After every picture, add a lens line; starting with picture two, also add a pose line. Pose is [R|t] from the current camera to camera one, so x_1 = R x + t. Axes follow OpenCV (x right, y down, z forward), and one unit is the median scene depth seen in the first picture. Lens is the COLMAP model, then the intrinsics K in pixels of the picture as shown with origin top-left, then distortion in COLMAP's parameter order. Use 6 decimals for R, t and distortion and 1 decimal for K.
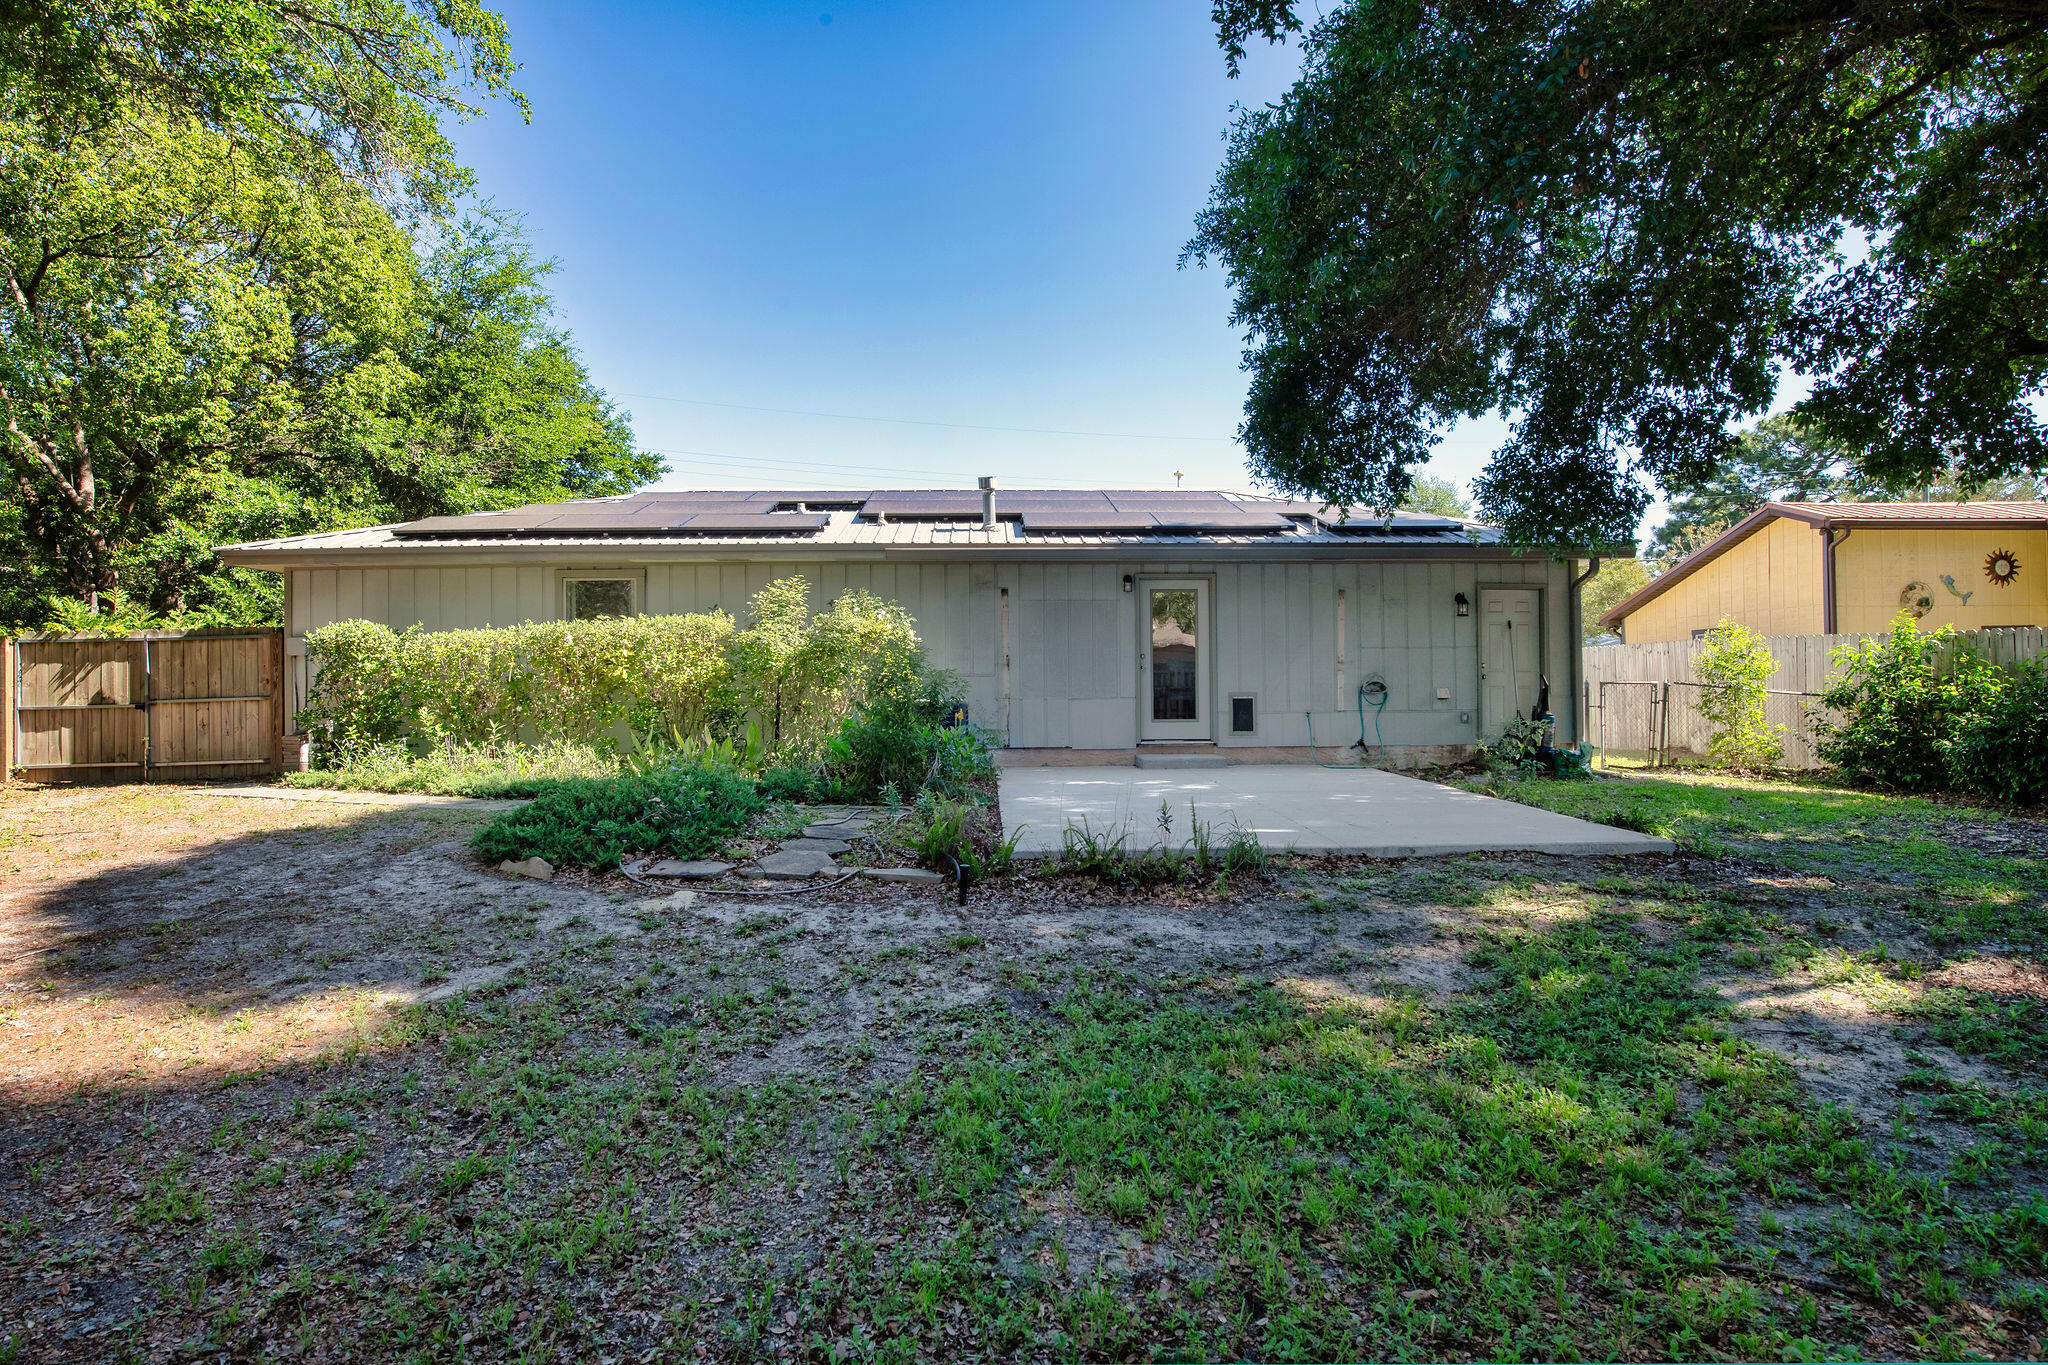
lens RADIAL K [[1100.7, 0, 1024.0], [0, 1100.7, 682.5], [0, 0, 1]] dist [-0.073722, 0.001574]
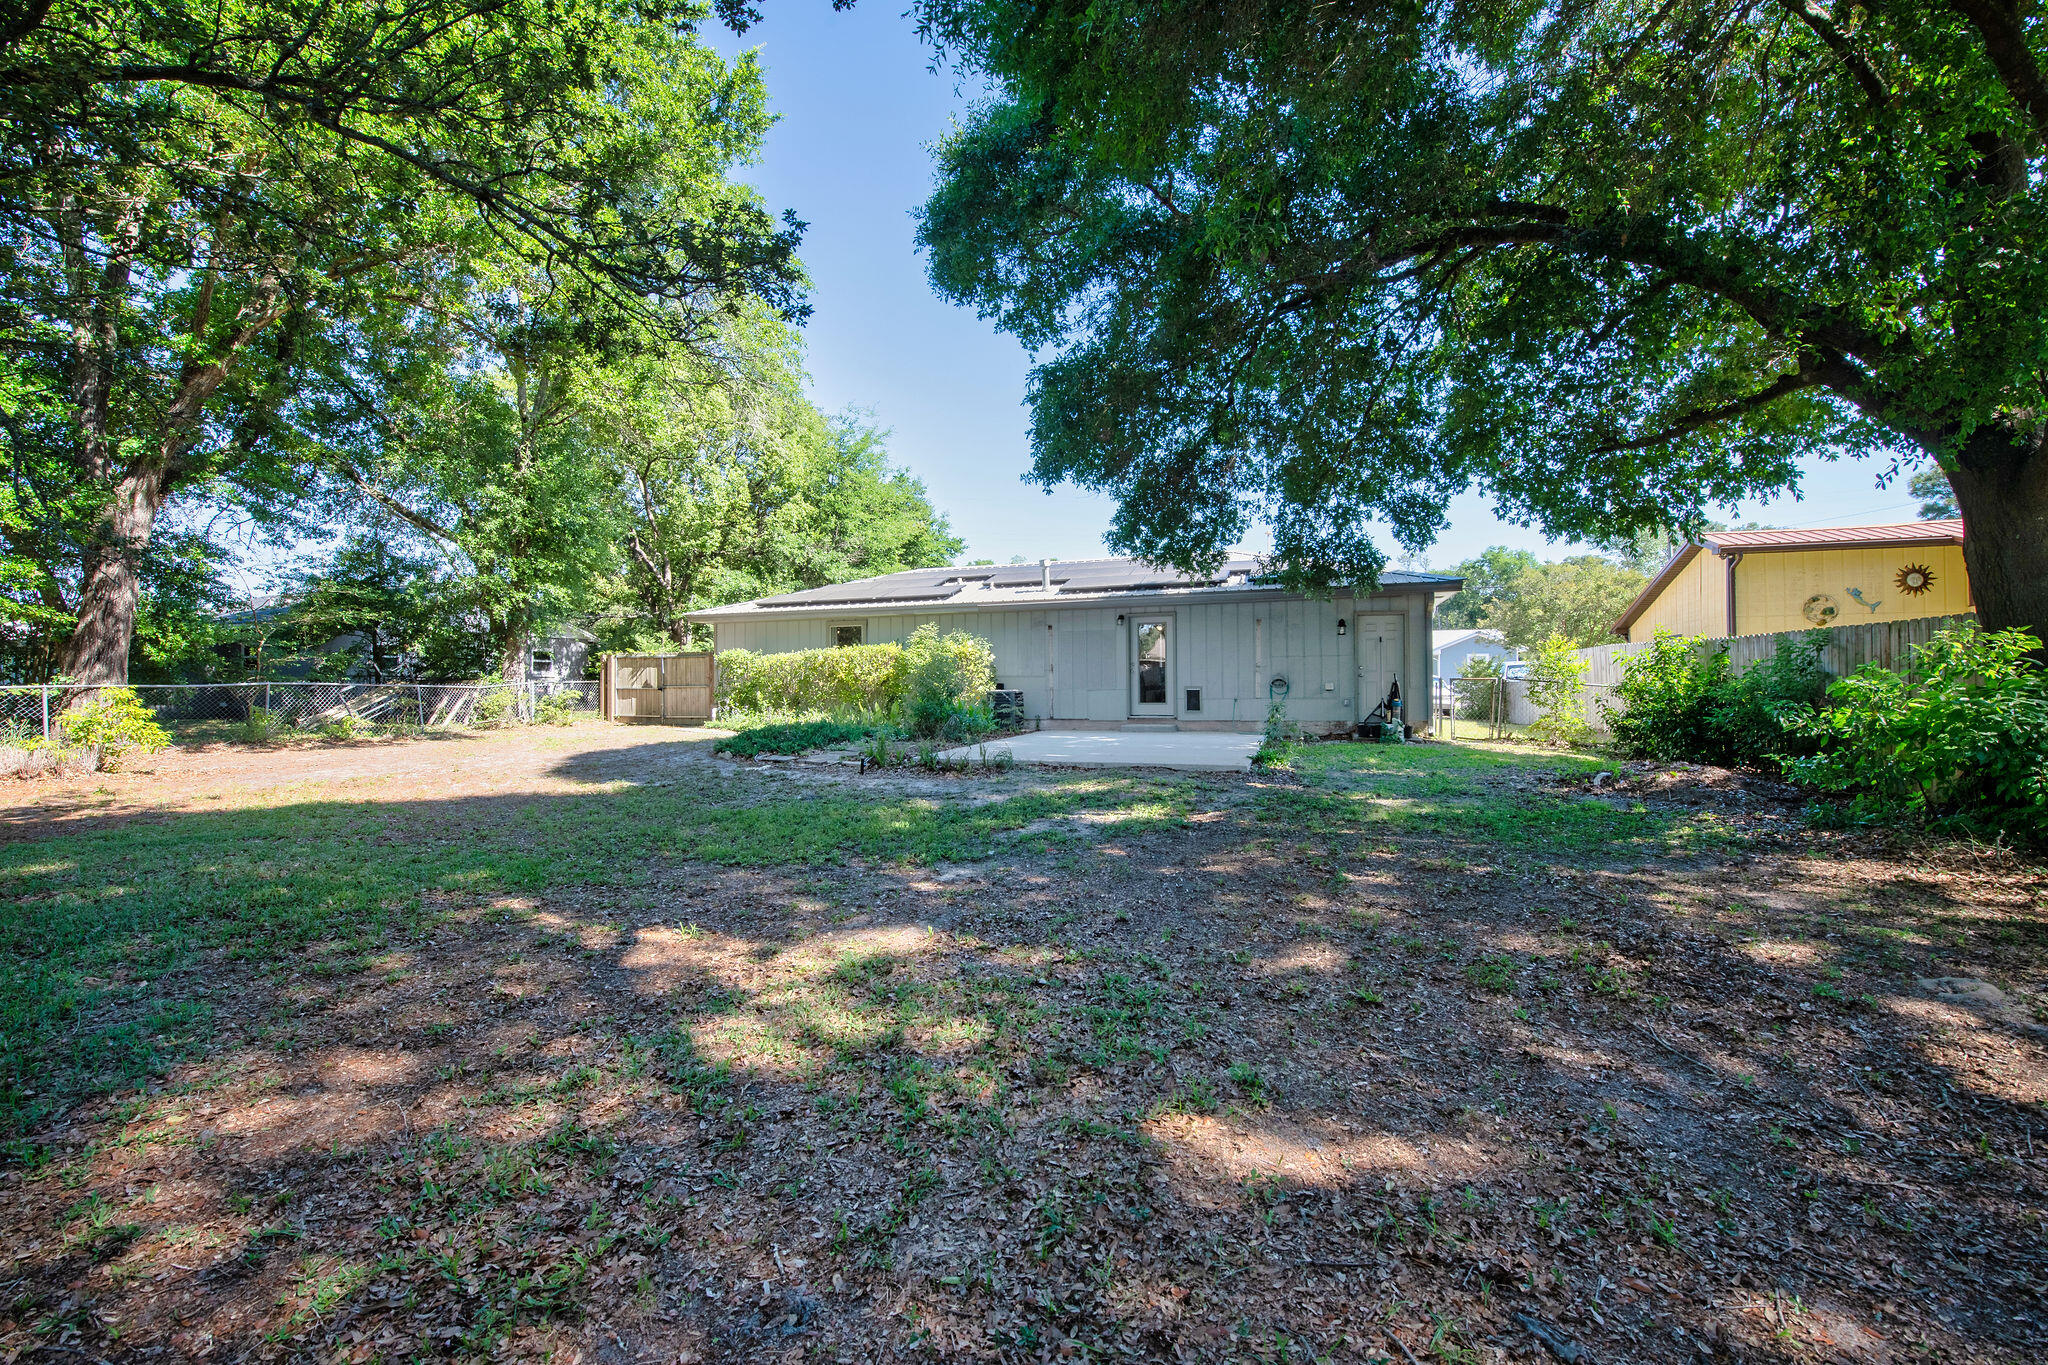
lens RADIAL K [[833.9, 0, 1024.0], [0, 833.9, 682.5], [0, 0, 1]] dist [-0.085052, -0.000140]
pose [[0.917100, 0.001056, -0.398657, 0.363438], [0.003412, 0.999939, 0.010499, -0.007847], [0.398644, -0.010989, 0.917040, -0.158495]]
